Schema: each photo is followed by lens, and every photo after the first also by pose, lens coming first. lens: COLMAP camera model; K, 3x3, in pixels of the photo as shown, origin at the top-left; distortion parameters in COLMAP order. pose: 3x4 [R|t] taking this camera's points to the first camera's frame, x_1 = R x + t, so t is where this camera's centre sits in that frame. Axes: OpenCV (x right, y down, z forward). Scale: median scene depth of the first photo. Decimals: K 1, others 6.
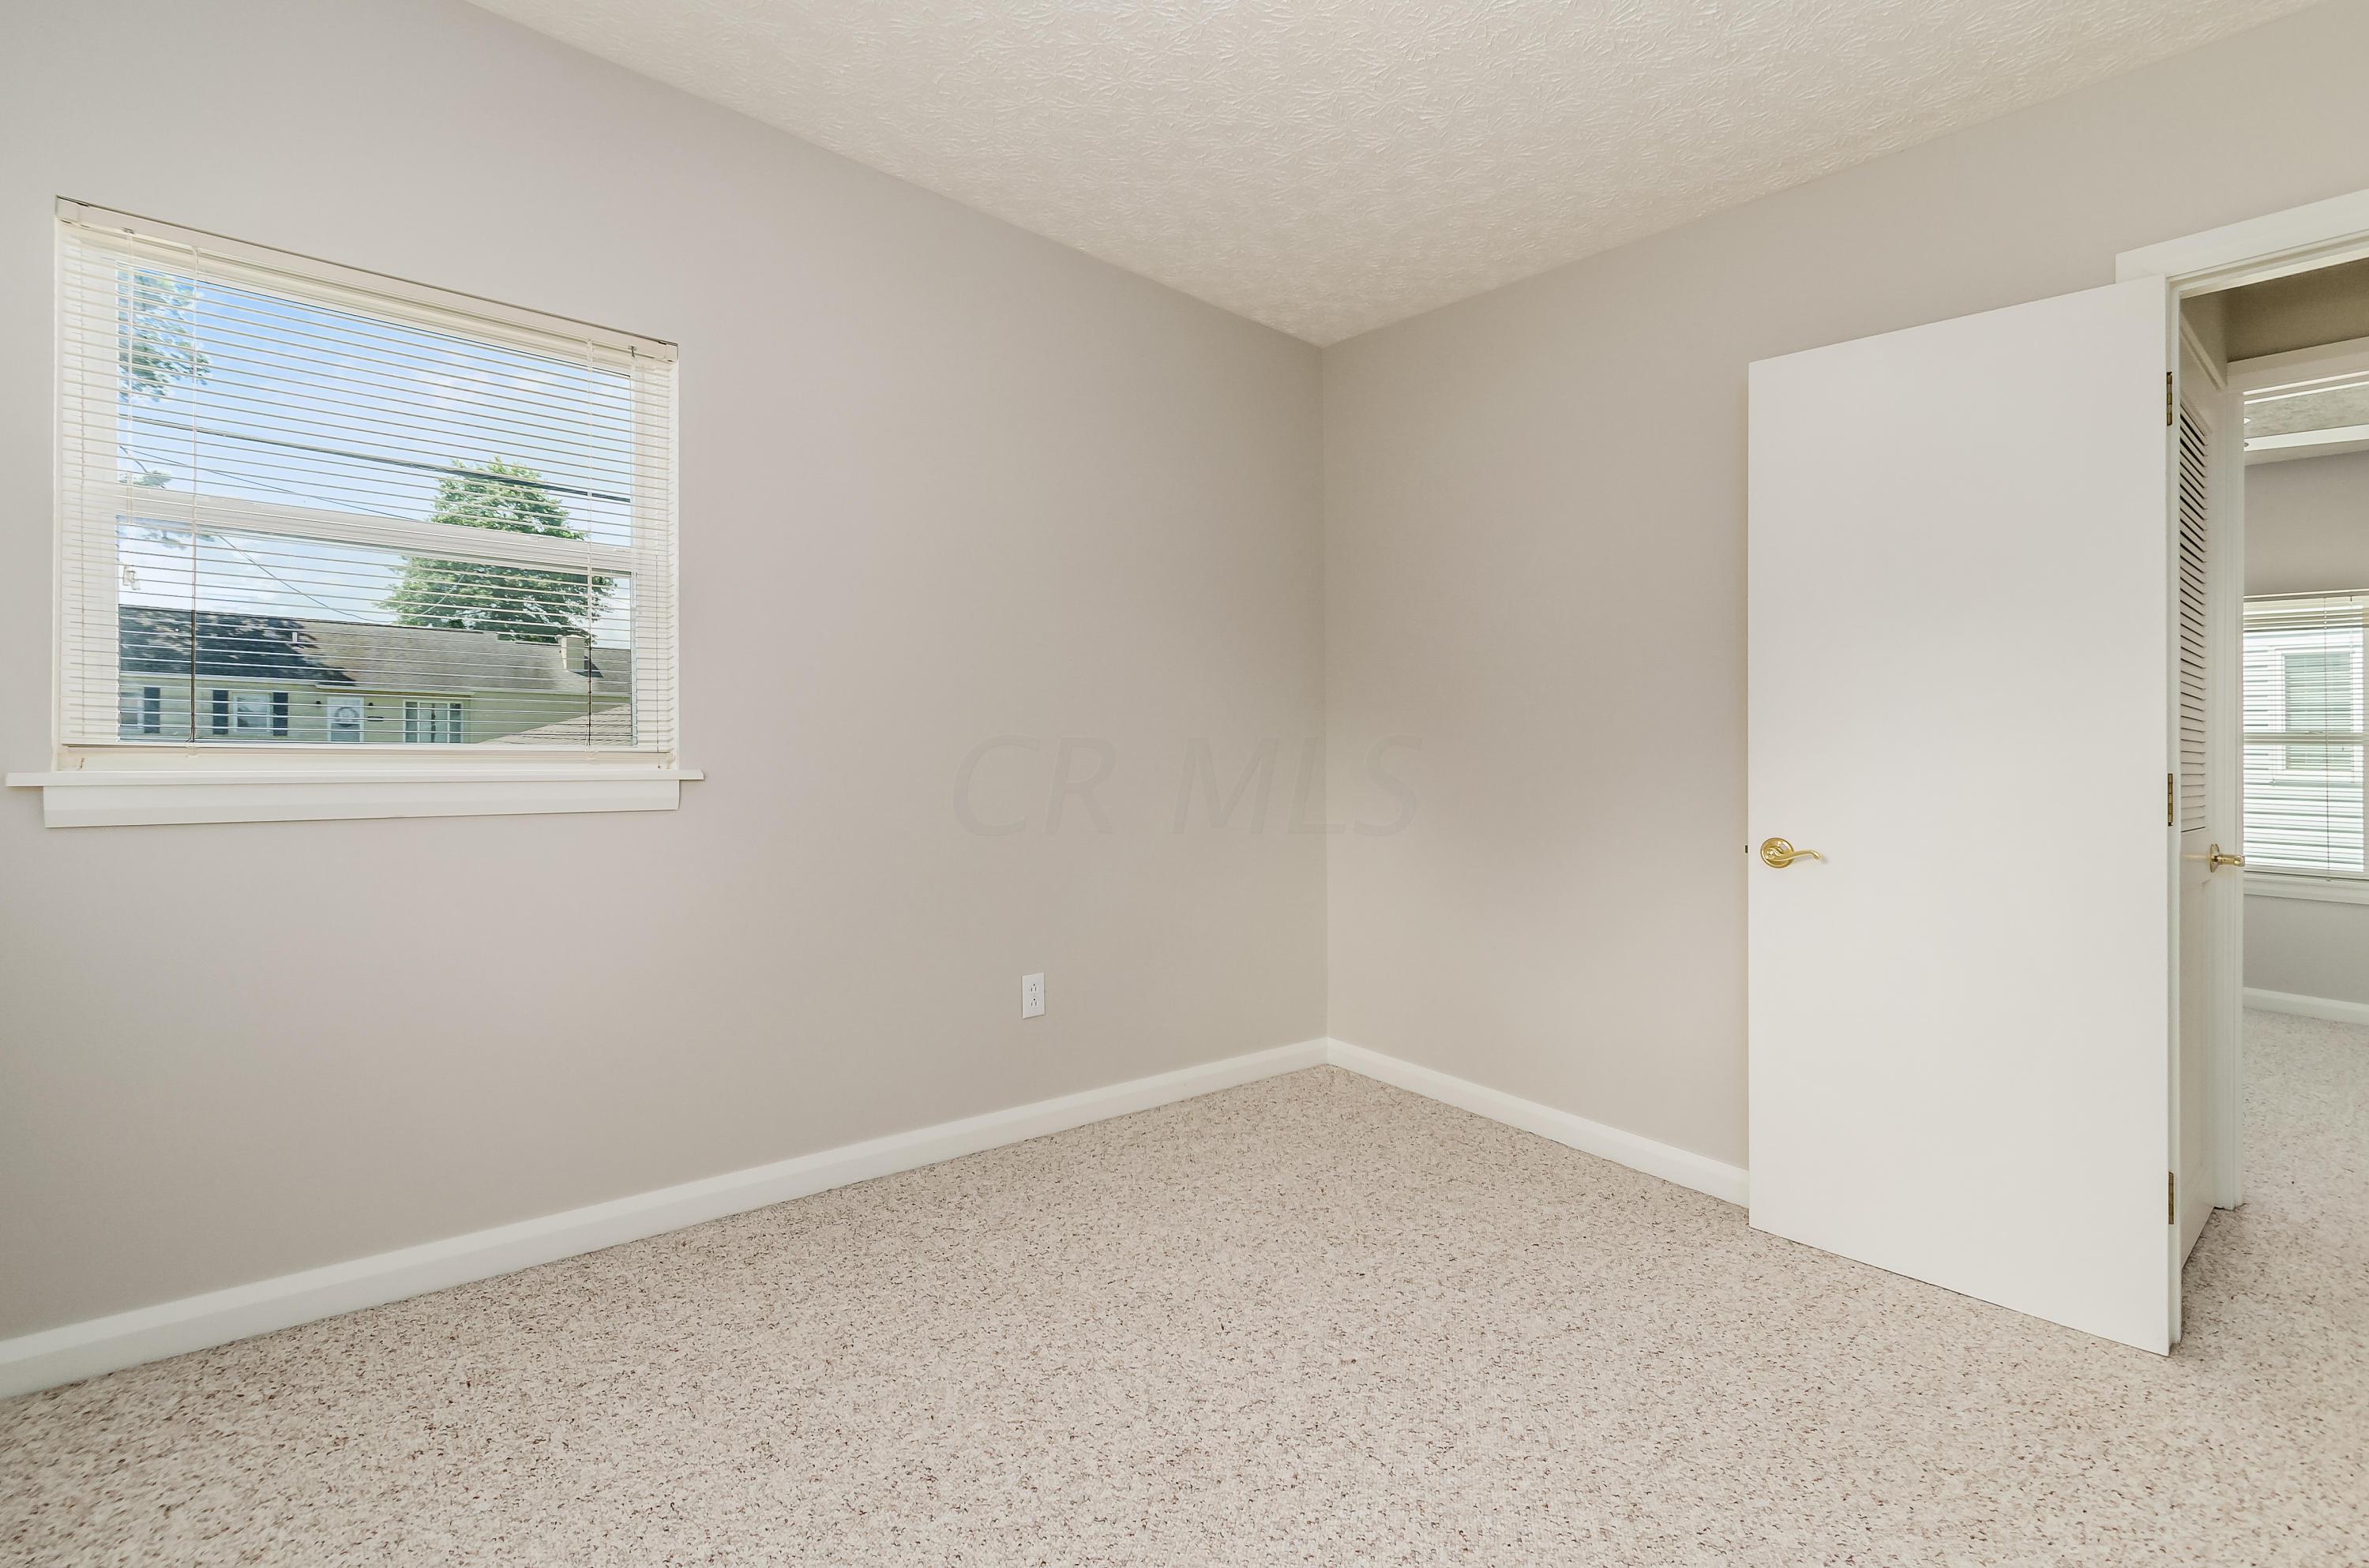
lens RADIAL K [[1058.7, 0, 1195.8], [0, 1058.7, 773.9], [0, 0, 1]] dist [-0.003337, -0.001217]
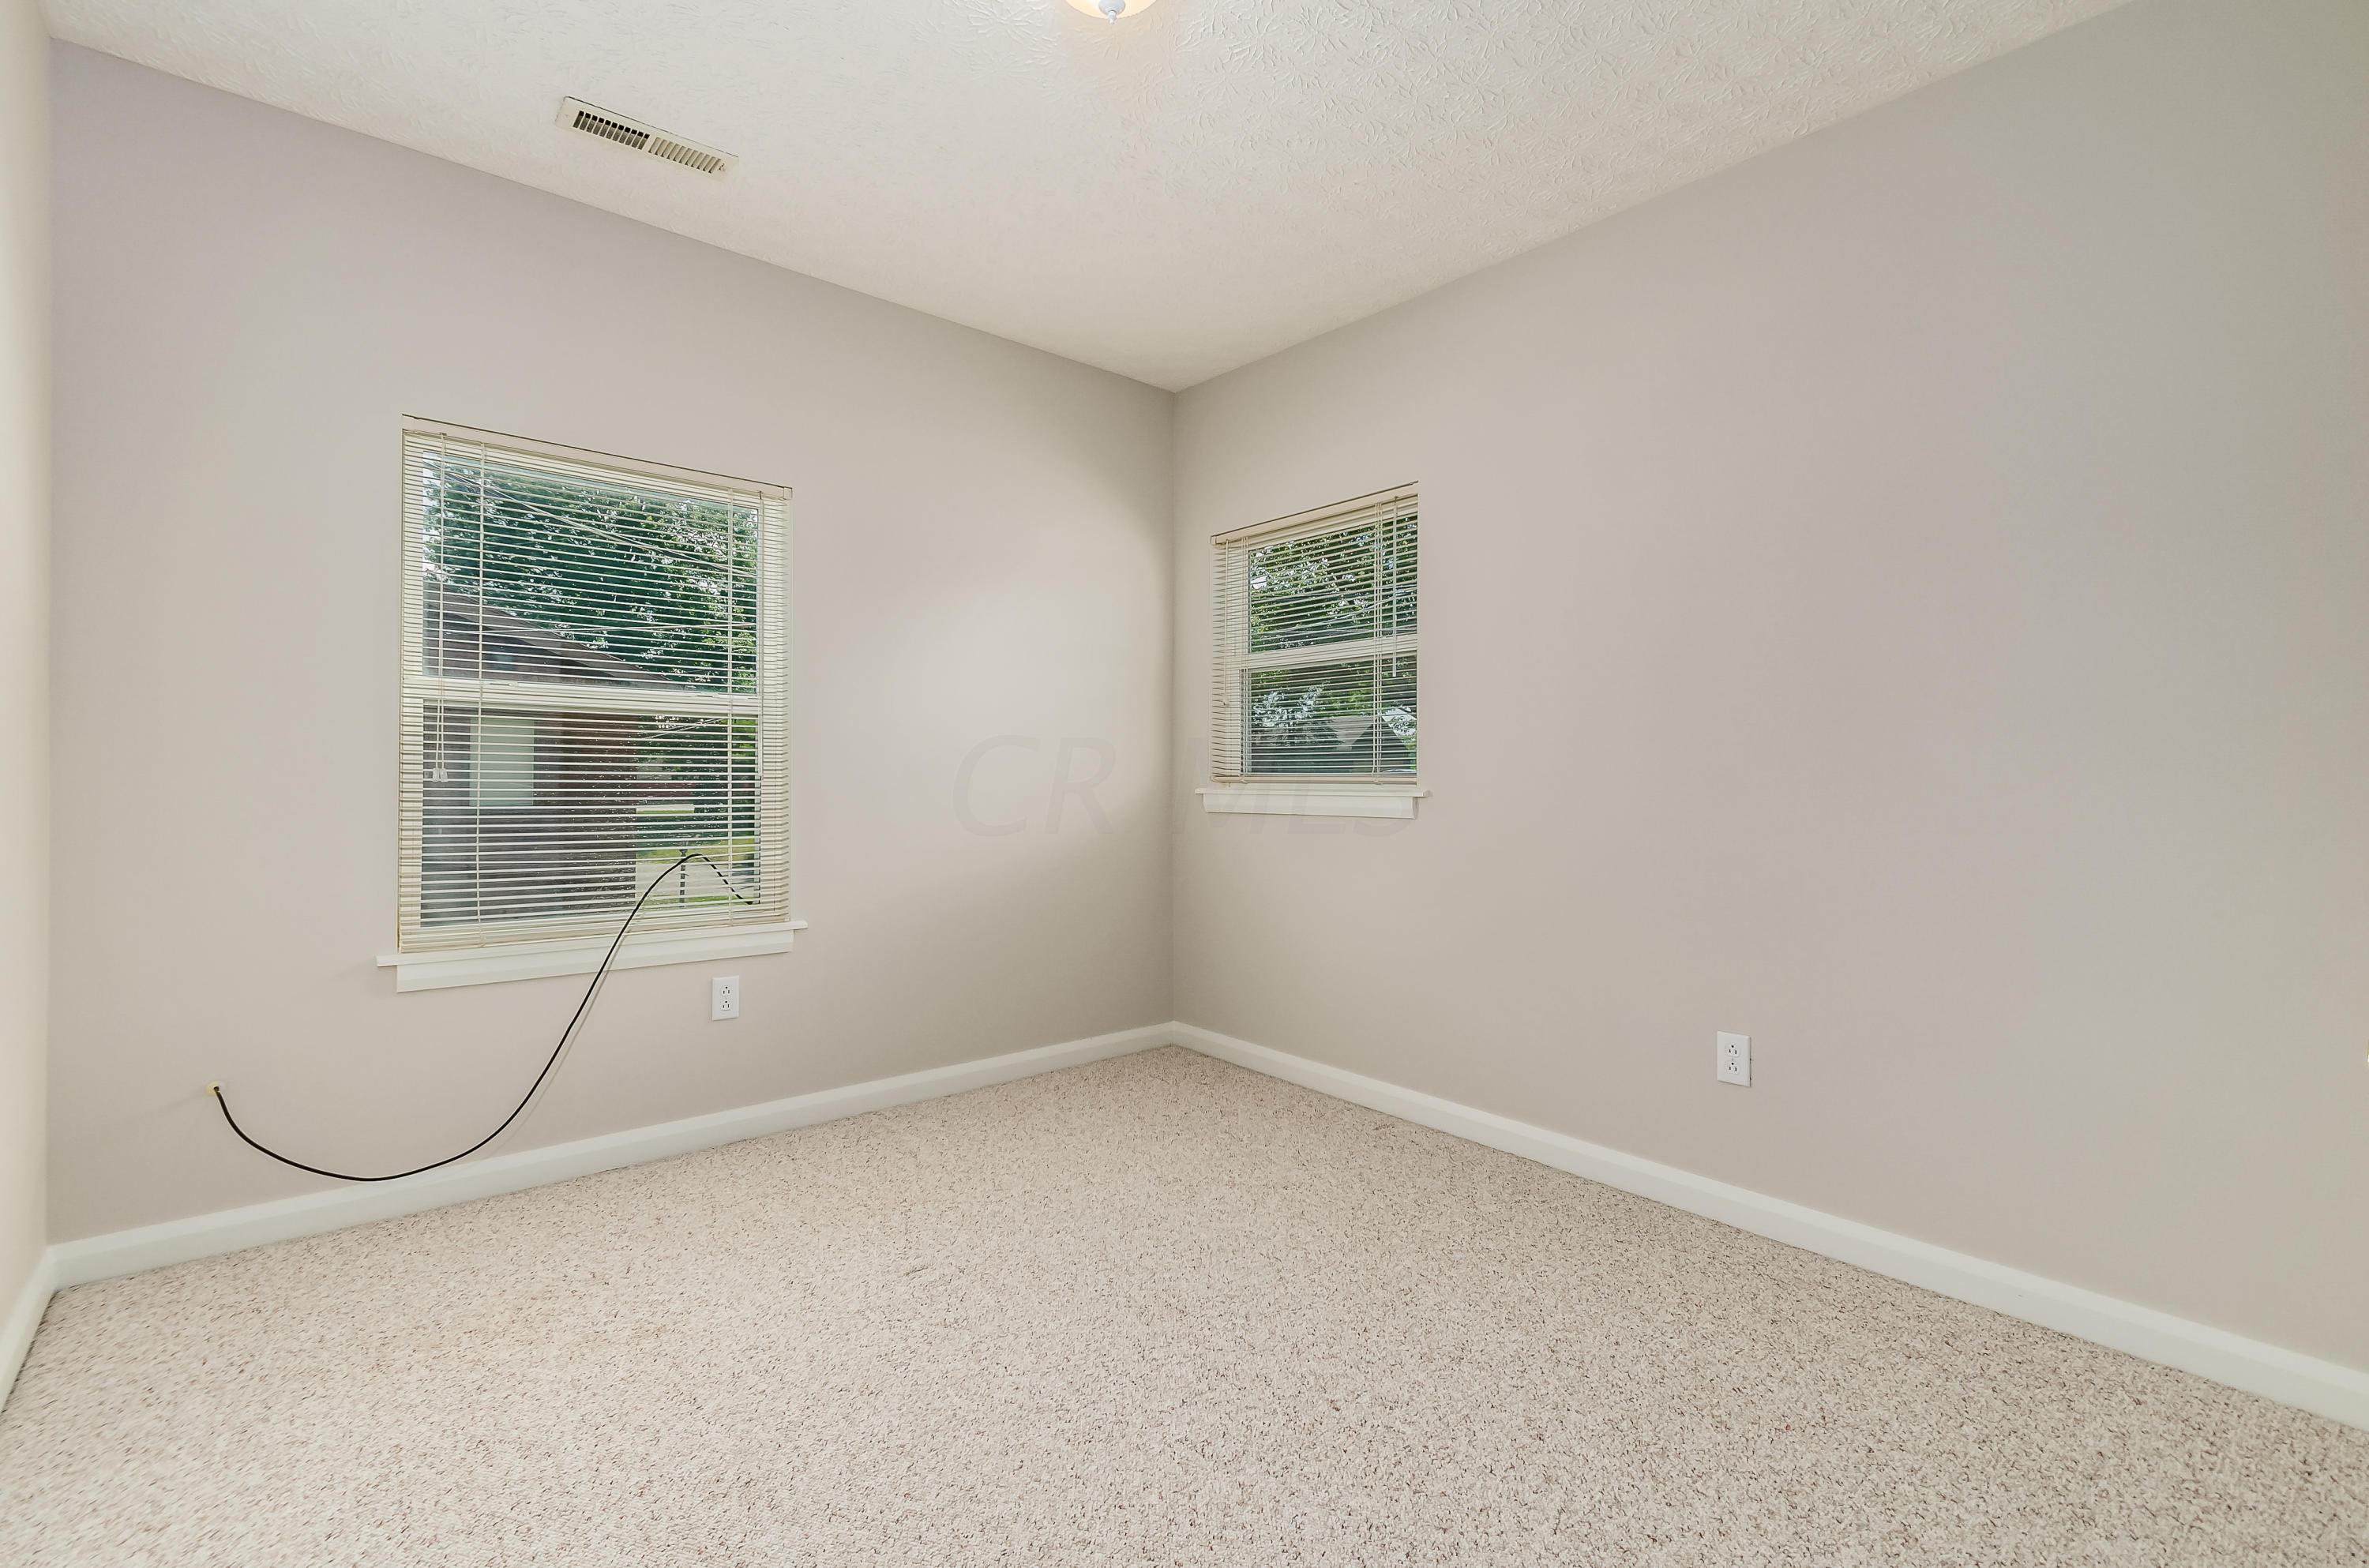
lens RADIAL K [[1058.7, 0, 1195.8], [0, 1058.7, 773.9], [0, 0, 1]] dist [-0.003337, -0.001217]
pose [[-0.011117, -0.020203, -0.999734, 0.959848], [-0.030973, 0.999323, -0.019850, 0.010862], [0.999458, 0.030744, -0.011736, 0.755242]]
